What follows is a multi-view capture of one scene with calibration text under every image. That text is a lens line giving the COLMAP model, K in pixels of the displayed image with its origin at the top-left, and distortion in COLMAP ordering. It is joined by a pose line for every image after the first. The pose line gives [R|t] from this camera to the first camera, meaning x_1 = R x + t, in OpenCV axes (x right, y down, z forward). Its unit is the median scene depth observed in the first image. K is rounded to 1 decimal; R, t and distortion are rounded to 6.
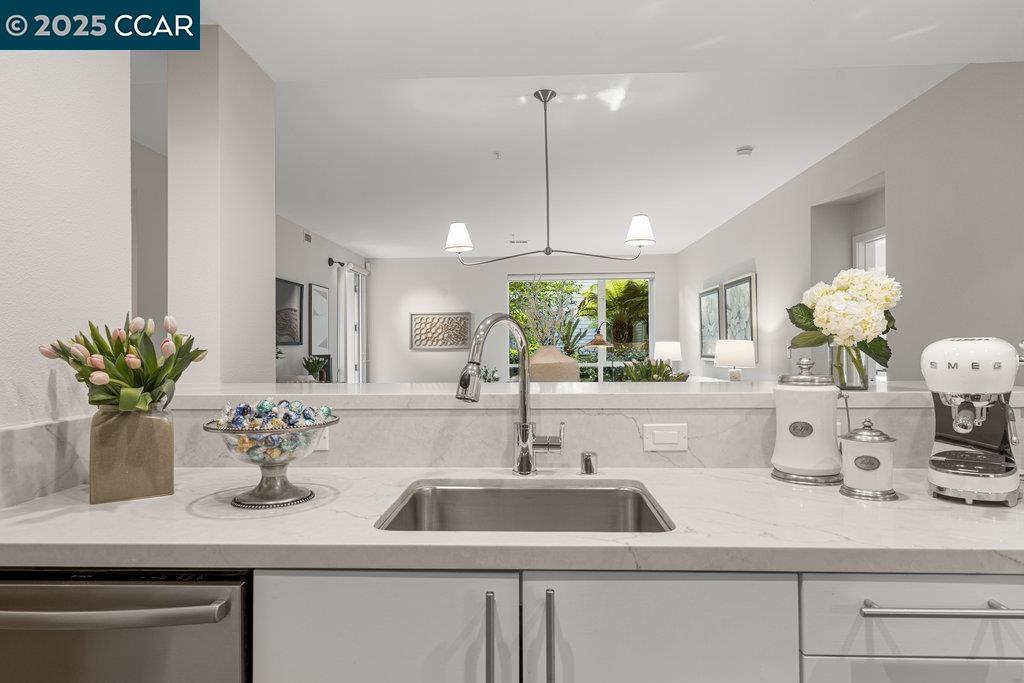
lens RADIAL K [[537.2, 0, 512.0], [0, 537.2, 341.5], [0, 0, 1]] dist [0.153098, -0.000061]
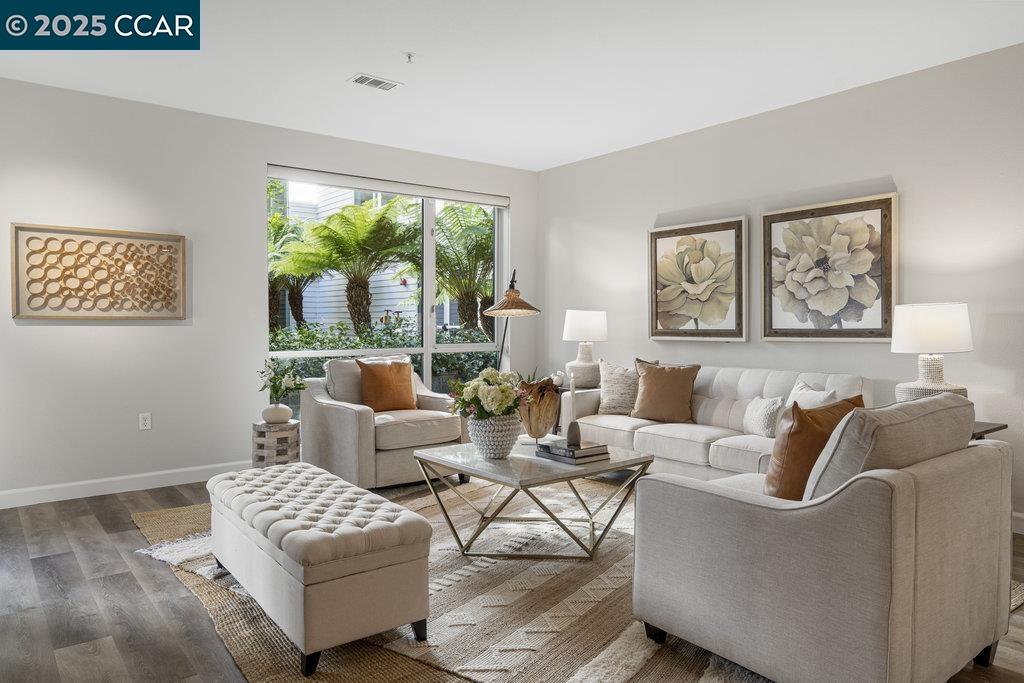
lens RADIAL K [[673.2, 0, 512.0], [0, 673.2, 341.5], [0, 0, 1]] dist [0.002327, 0.001228]
pose [[0.775592, -0.010180, 0.631152, -0.216396], [-0.011463, 0.999478, 0.030207, 0.012181], [-0.631130, -0.030664, 0.775071, 0.403216]]
